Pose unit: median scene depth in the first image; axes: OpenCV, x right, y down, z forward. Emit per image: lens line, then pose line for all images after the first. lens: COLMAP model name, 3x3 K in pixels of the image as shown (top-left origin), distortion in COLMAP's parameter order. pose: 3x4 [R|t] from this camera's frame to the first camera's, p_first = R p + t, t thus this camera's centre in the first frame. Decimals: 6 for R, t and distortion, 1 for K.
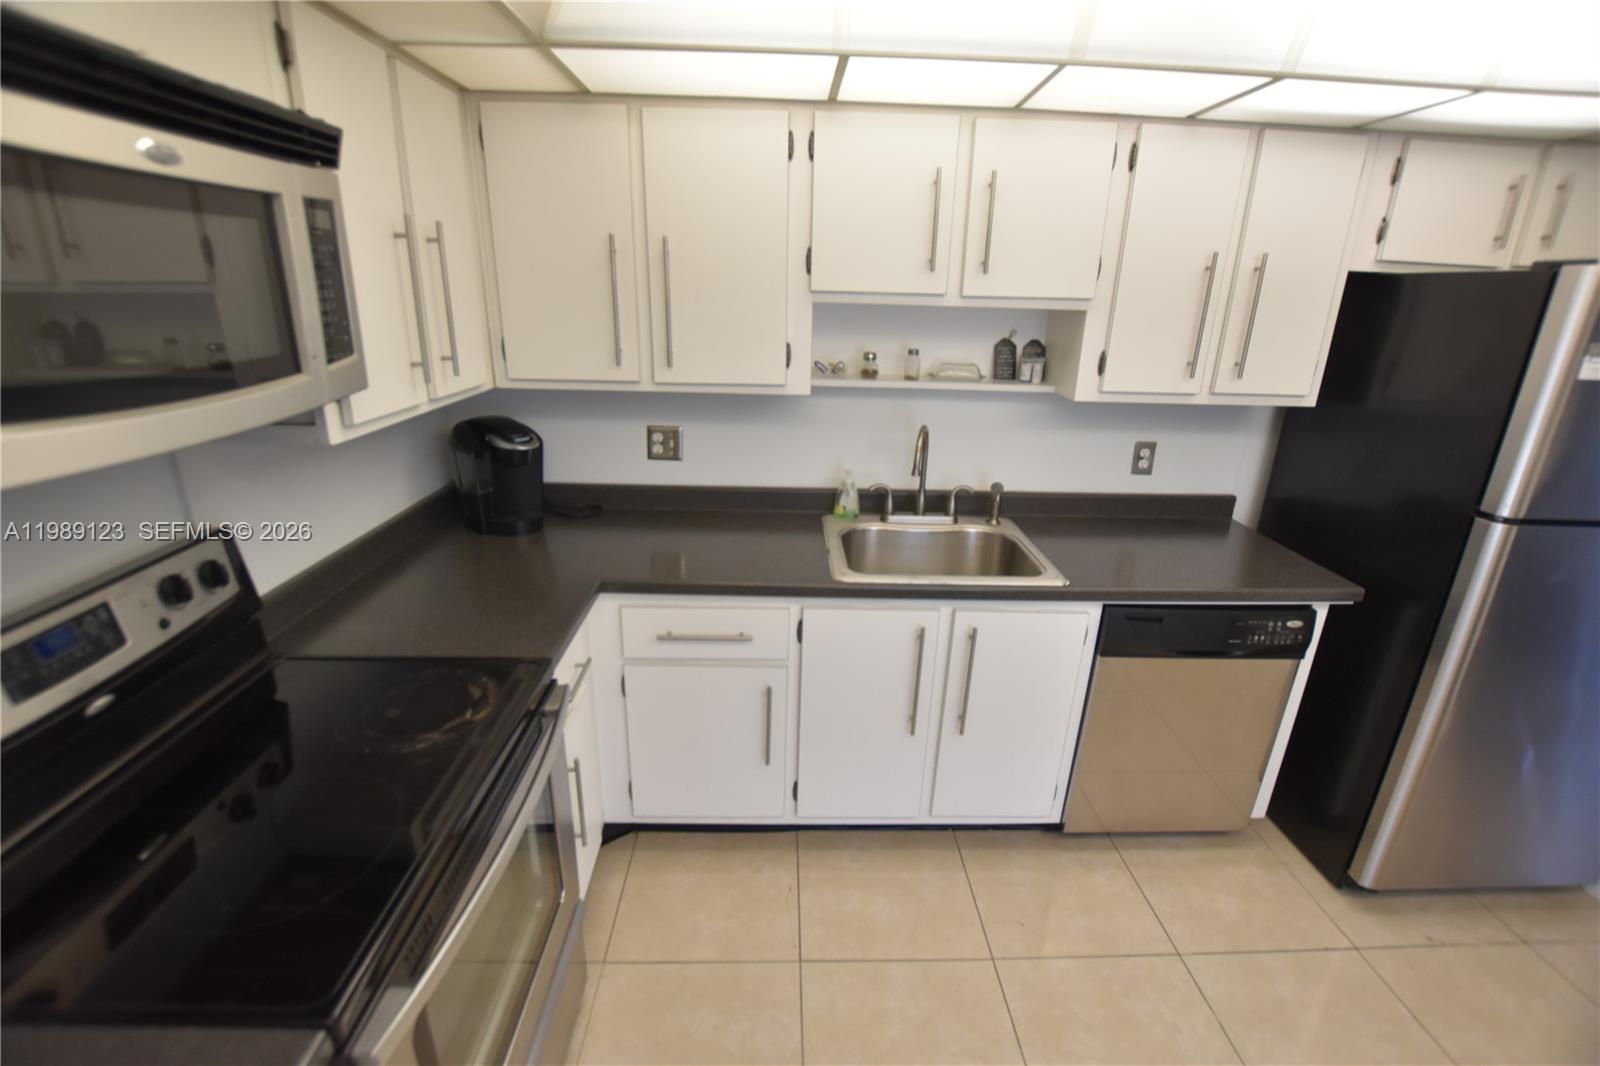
lens RADIAL K [[708.3, 0, 800.6], [0, 708.3, 532.4], [0, 0, 1]] dist [-0.032173, 0.003779]
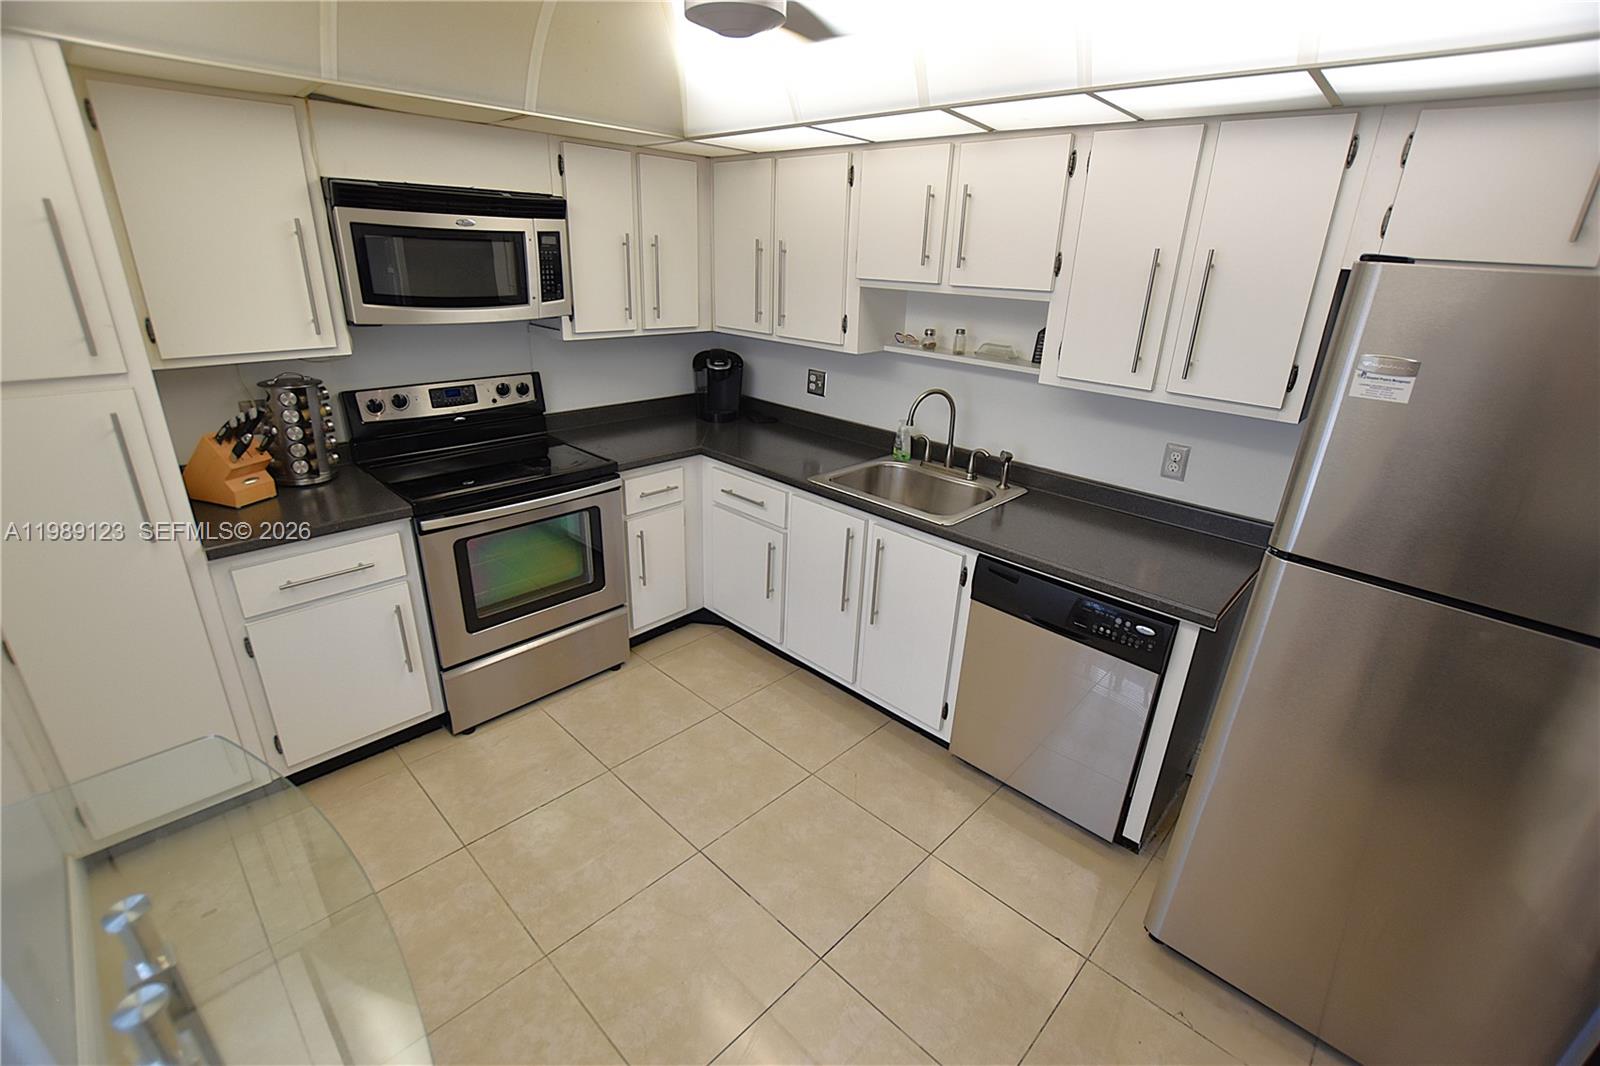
lens RADIAL K [[708.3, 0, 794.3], [0, 708.3, 536.4], [0, 0, 1]] dist [-0.032173, 0.003779]
pose [[0.694463, 0.268903, -0.667392, 0.989840], [-0.252099, 0.959679, 0.124345, 0.006457], [0.673920, 0.081896, 0.734252, -0.067171]]
